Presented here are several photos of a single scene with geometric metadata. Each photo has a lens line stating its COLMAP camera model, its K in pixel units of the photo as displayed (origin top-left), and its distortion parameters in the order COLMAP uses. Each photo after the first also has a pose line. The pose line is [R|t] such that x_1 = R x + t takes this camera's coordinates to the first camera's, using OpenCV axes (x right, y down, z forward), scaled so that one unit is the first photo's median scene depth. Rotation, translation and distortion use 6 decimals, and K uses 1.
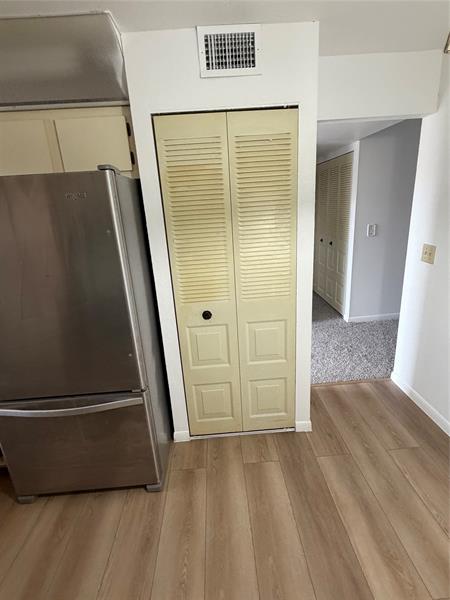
lens RADIAL K [[305.5, 0, 225.8], [0, 305.5, 298.5], [0, 0, 1]] dist [-0.000139, -0.000464]
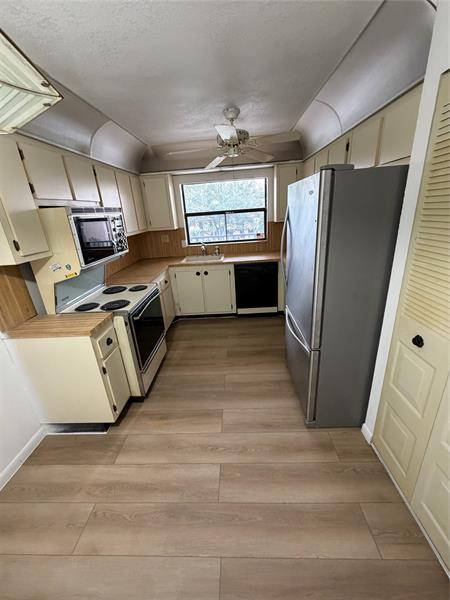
lens RADIAL K [[240.4, 0, 224.7], [0, 240.4, 300.3], [0, 0, 1]] dist [0.001093, 0.000288]
pose [[-0.076584, 0.414799, -0.906685, 0.488939], [-0.218129, 0.880357, 0.421179, -0.187197], [0.972910, 0.230030, 0.023058, 0.488811]]
